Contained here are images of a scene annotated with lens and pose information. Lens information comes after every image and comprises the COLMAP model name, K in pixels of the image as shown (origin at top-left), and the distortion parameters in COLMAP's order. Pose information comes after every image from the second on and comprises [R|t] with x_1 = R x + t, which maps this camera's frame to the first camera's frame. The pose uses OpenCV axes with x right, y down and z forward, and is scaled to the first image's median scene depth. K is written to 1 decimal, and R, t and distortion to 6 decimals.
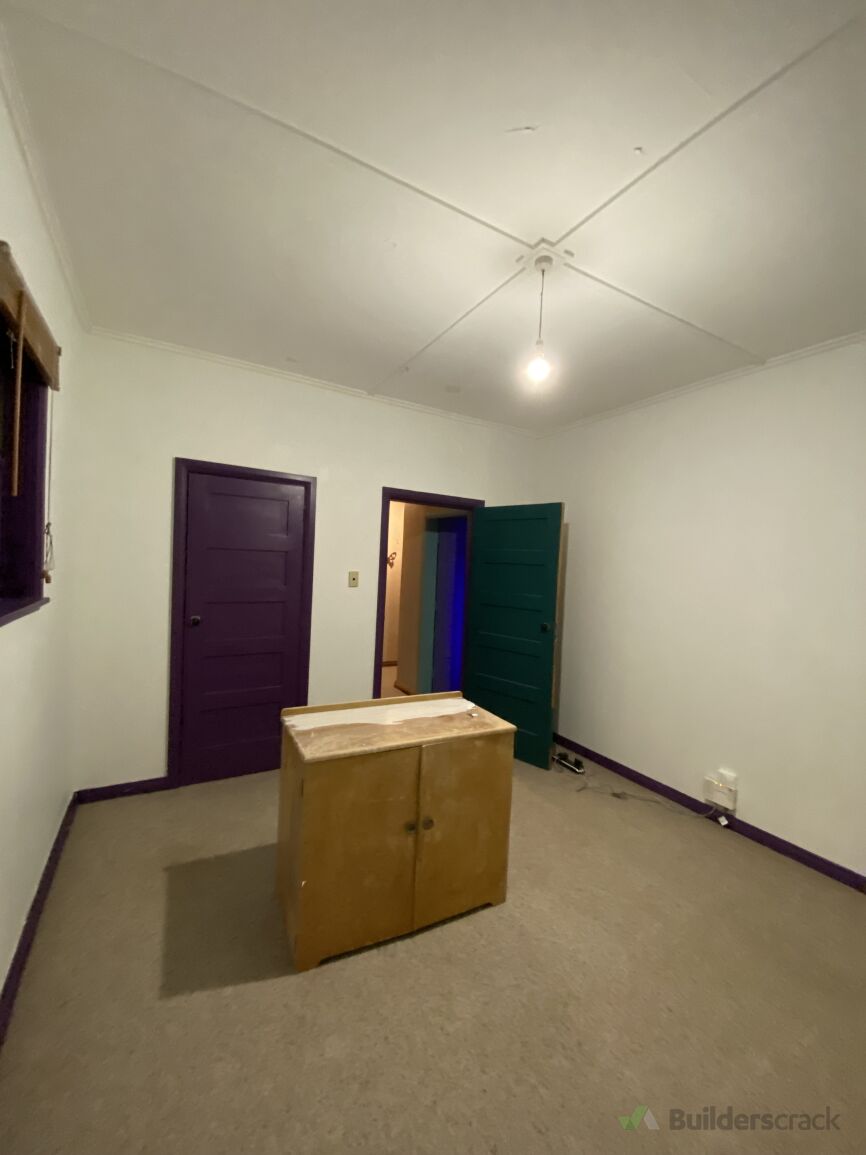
lens RADIAL K [[469.1, 0, 433.0], [0, 469.1, 577.5], [0, 0, 1]] dist [0.033285, -0.030238]
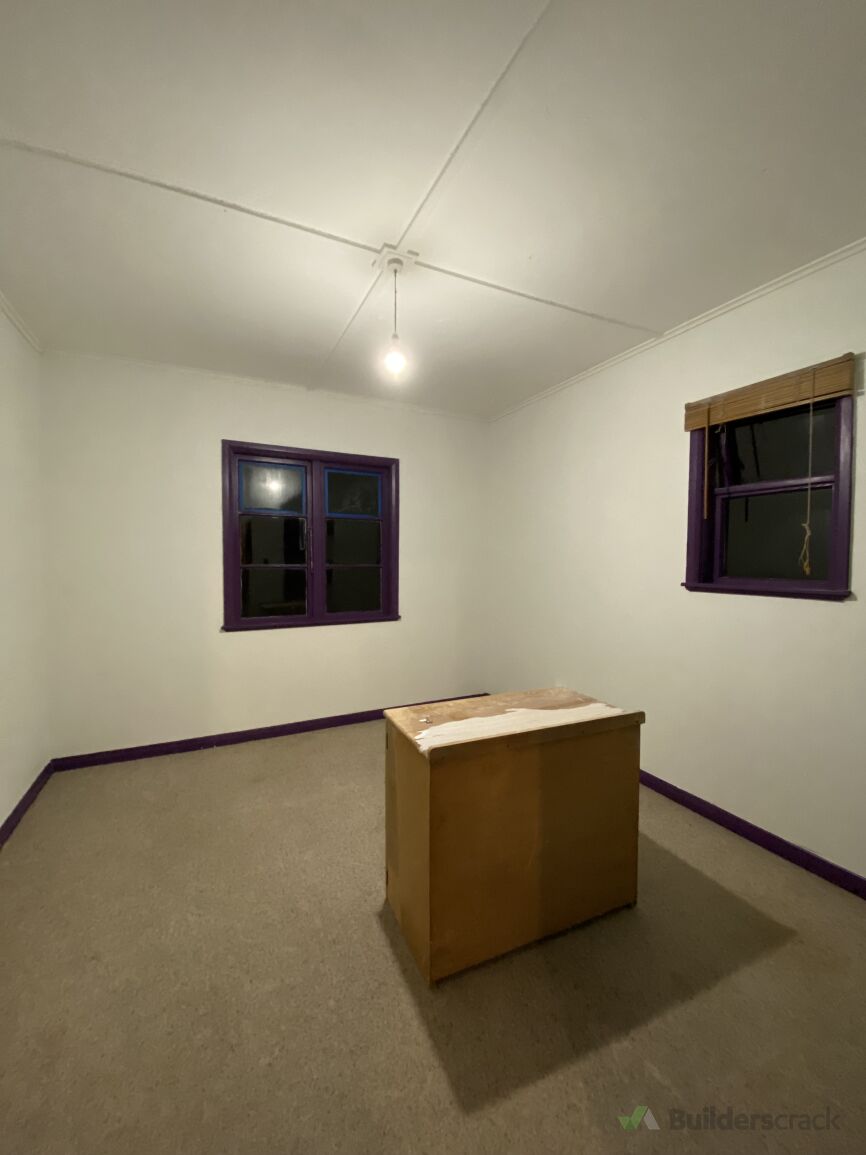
lens RADIAL K [[469.1, 0, 433.0], [0, 469.1, 577.5], [0, 0, 1]] dist [0.033285, -0.030238]
pose [[-0.996247, -0.050856, 0.070033, 0.025908], [-0.045679, 0.996238, 0.073645, -0.019156], [-0.073515, 0.070170, -0.994822, 1.779231]]
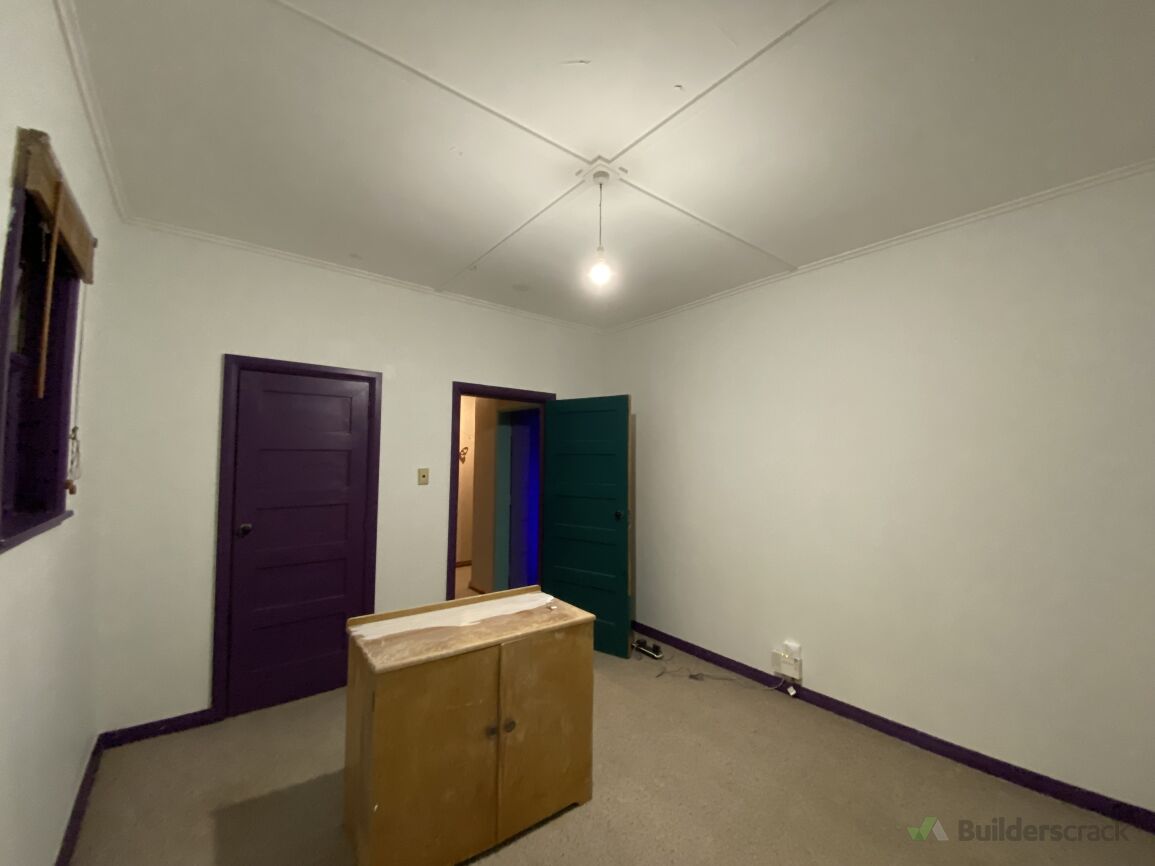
lens RADIAL K [[469.1, 0, 576.4], [0, 469.1, 434.2], [0, 0, 1]] dist [0.033285, -0.030238]
pose [[0.988183, -0.029291, 0.150455, -0.003045], [0.040792, 0.996429, -0.073933, 0.002601], [-0.147752, 0.079197, 0.985848, -0.016334]]
